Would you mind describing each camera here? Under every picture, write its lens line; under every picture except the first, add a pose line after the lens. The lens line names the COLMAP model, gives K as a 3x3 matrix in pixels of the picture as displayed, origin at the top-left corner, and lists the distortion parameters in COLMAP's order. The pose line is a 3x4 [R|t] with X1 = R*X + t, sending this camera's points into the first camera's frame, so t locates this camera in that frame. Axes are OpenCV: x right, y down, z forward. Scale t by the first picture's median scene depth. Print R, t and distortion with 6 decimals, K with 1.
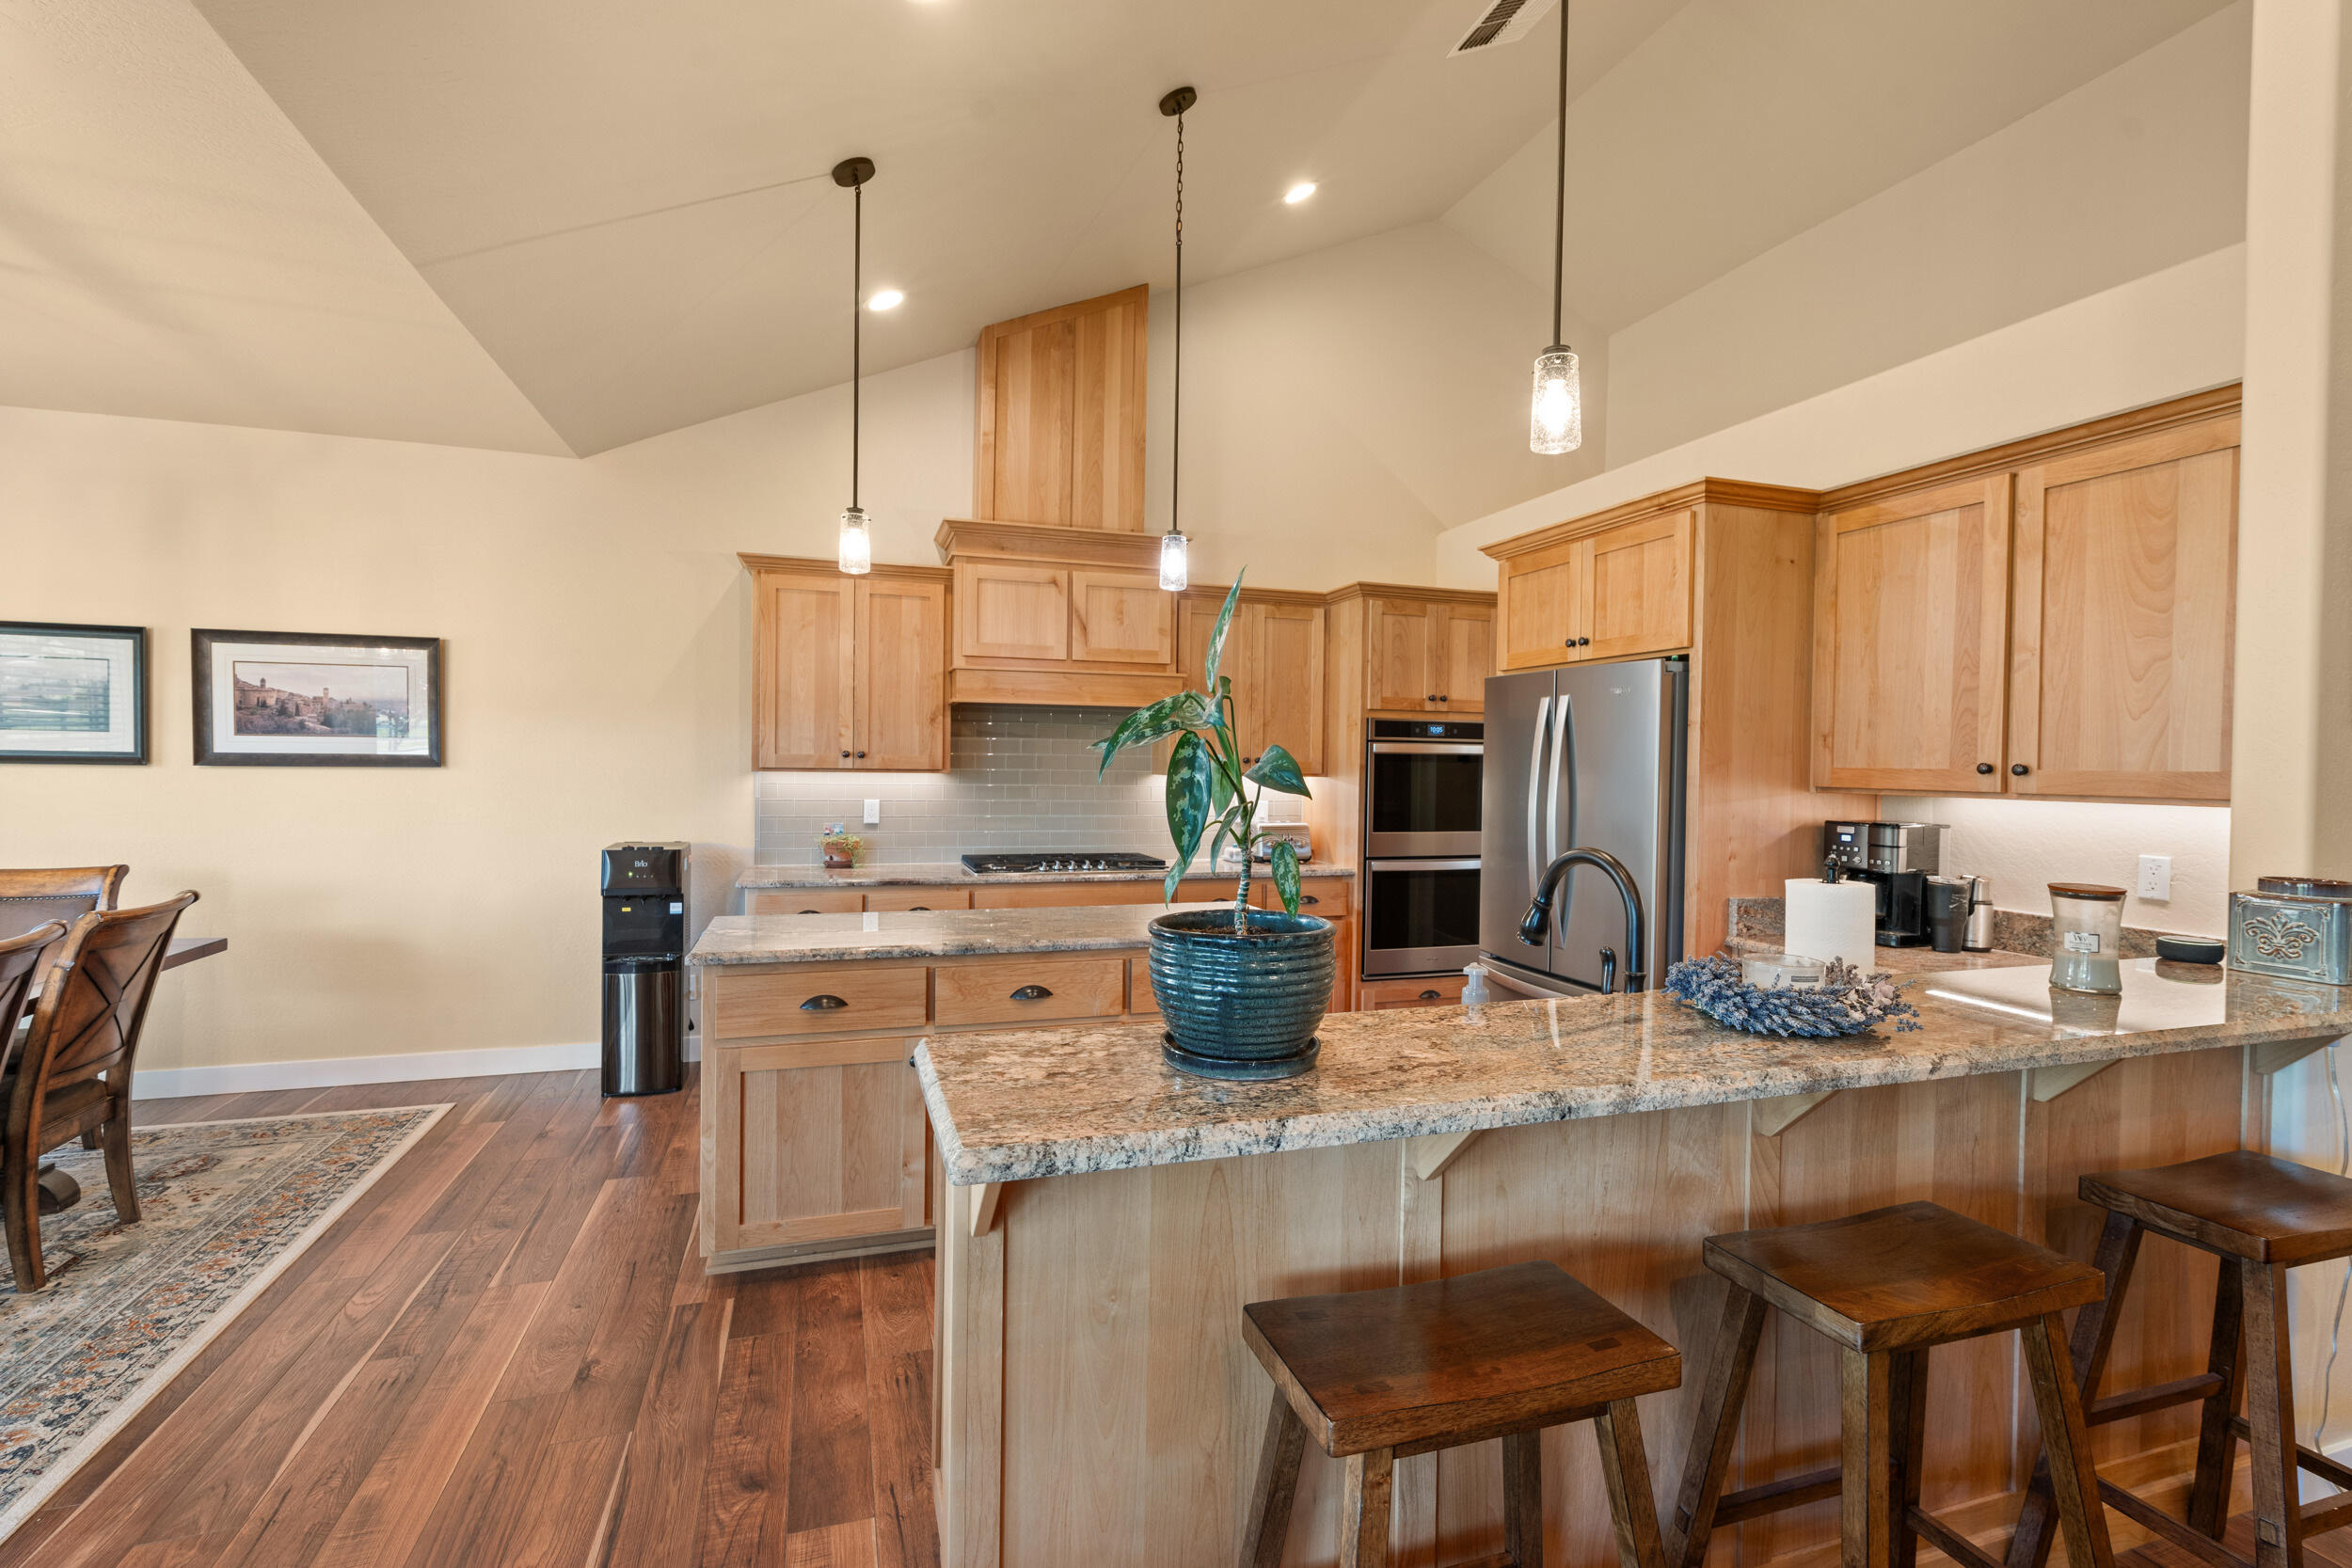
lens RADIAL K [[1058.1, 0, 1166.1], [0, 1058.1, 775.5], [0, 0, 1]] dist [-0.000107, -0.000330]
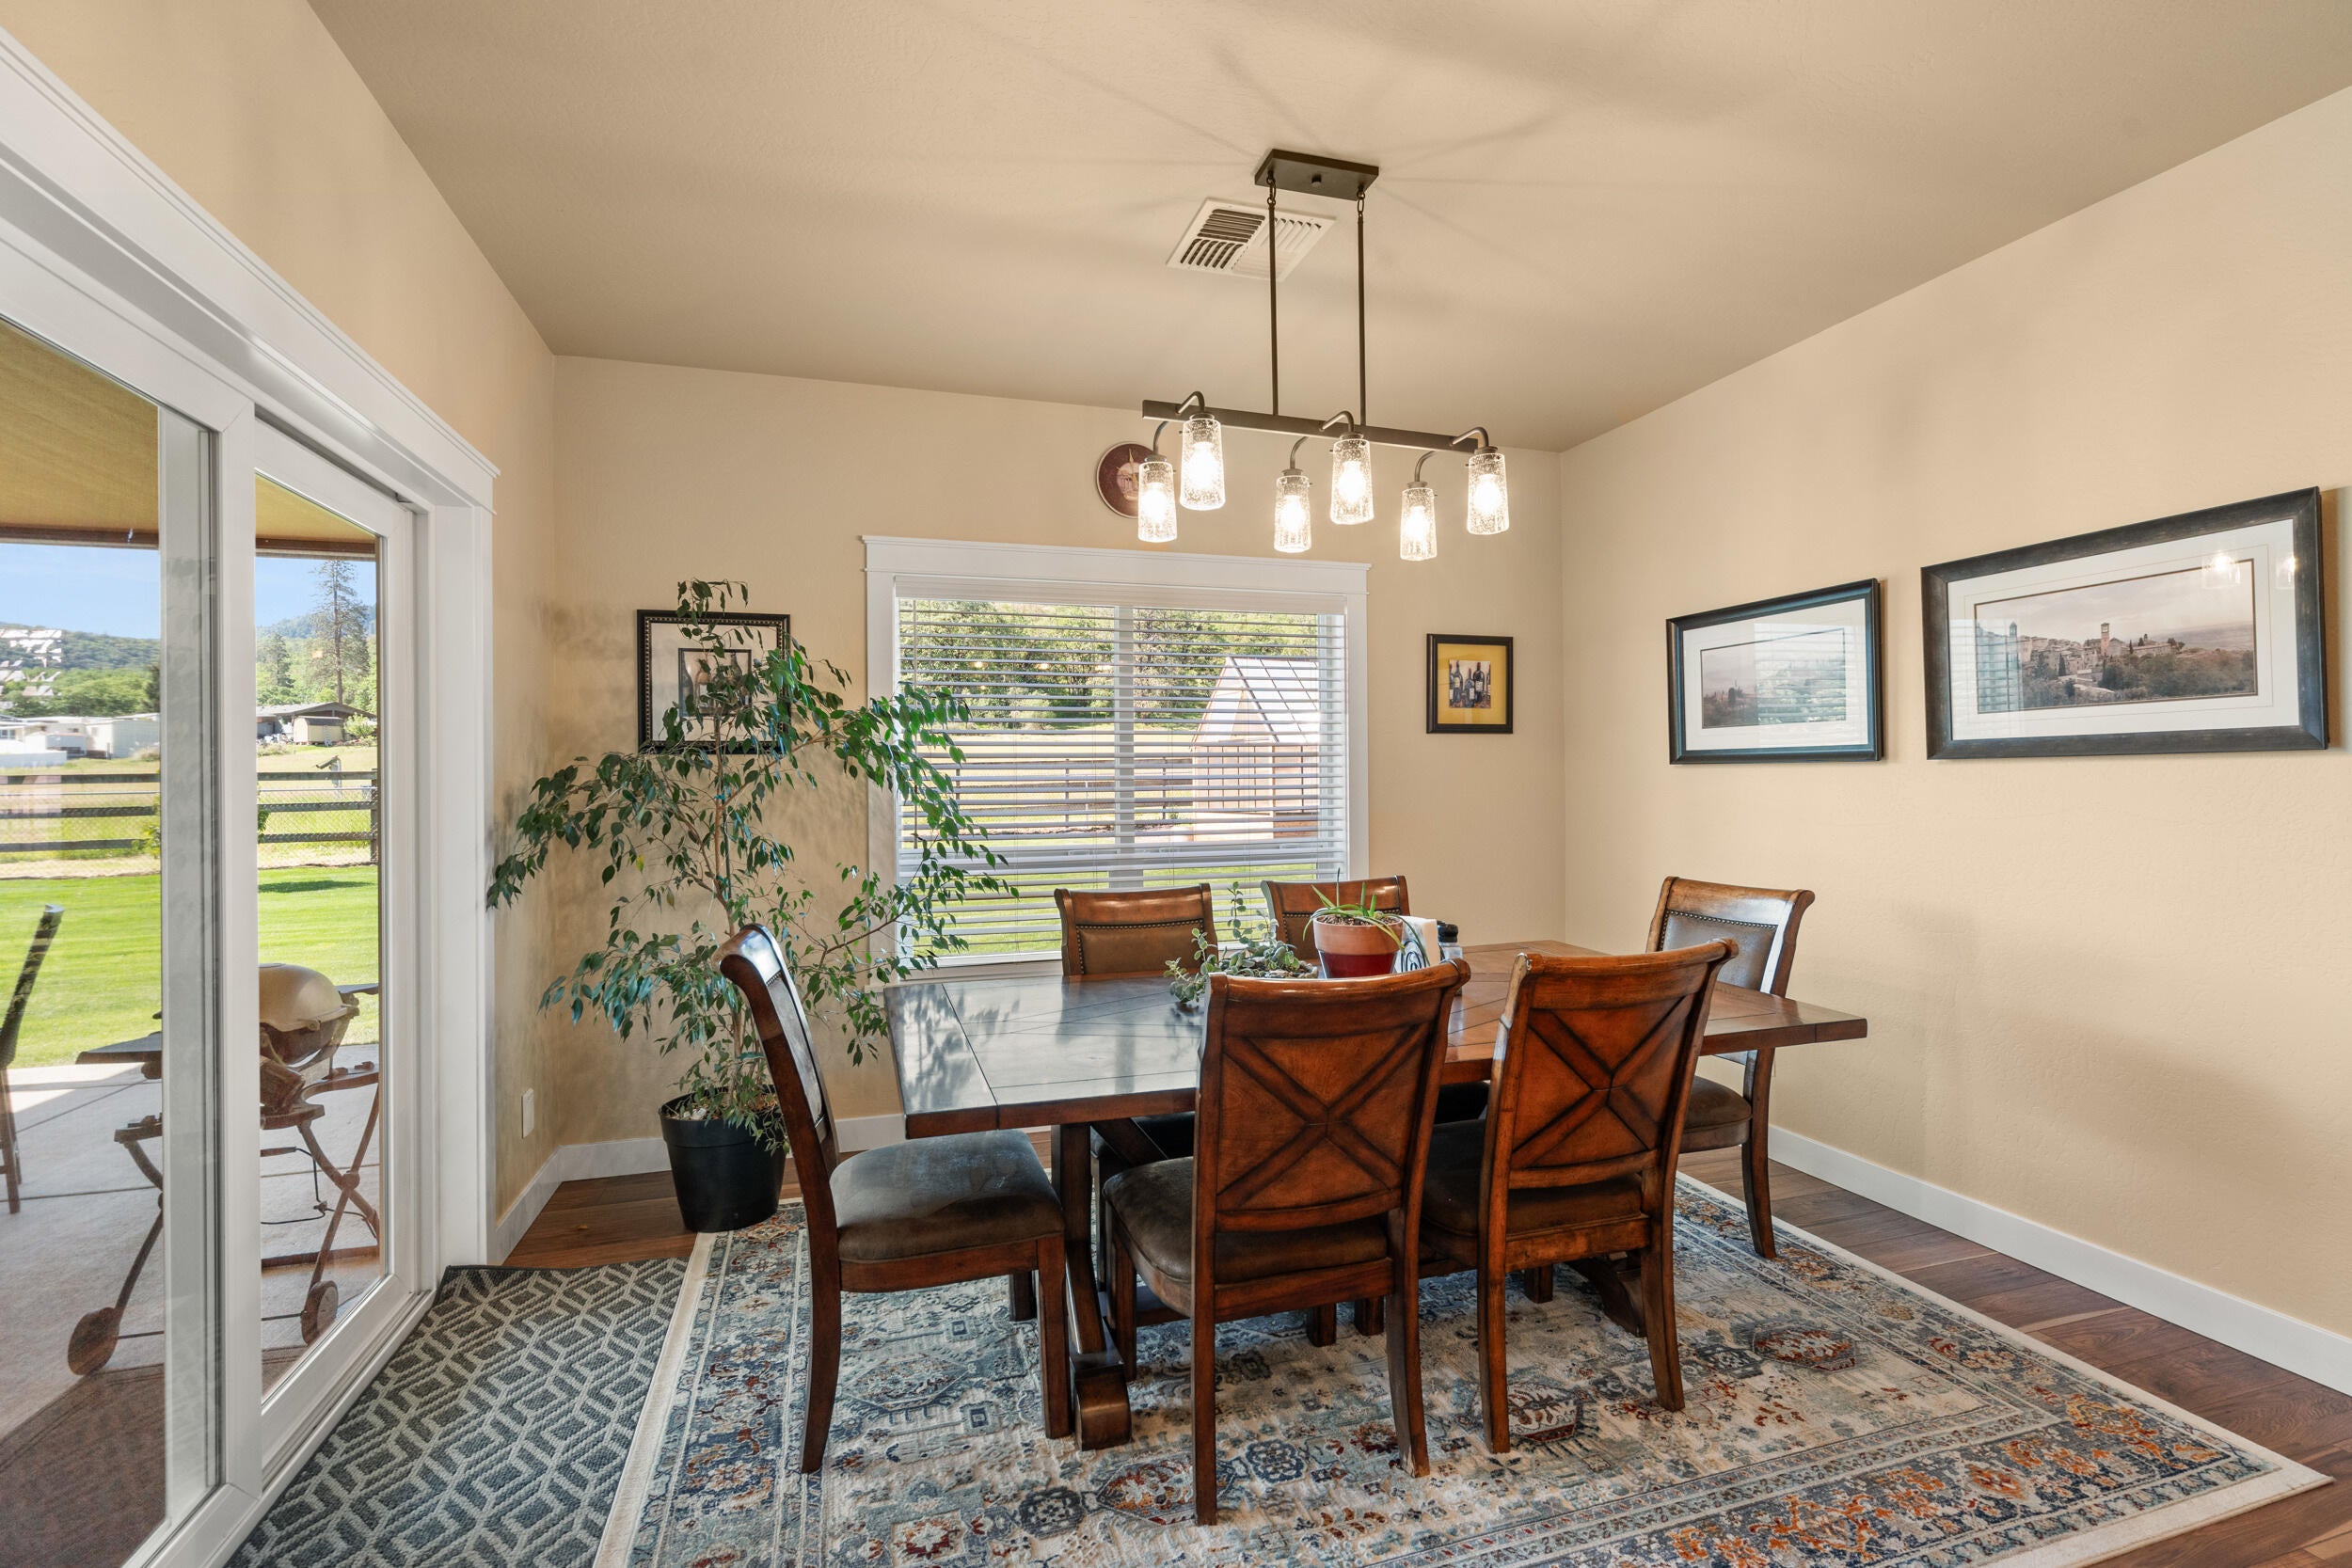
lens RADIAL K [[1058.1, 0, 1170.3], [0, 1058.1, 773.0], [0, 0, 1]] dist [-0.000107, -0.000330]
pose [[-0.011029, -0.017838, -0.999780, -0.205376], [-0.006487, 0.999821, -0.017767, 0.015948], [0.999918, 0.006289, -0.011143, 0.506562]]
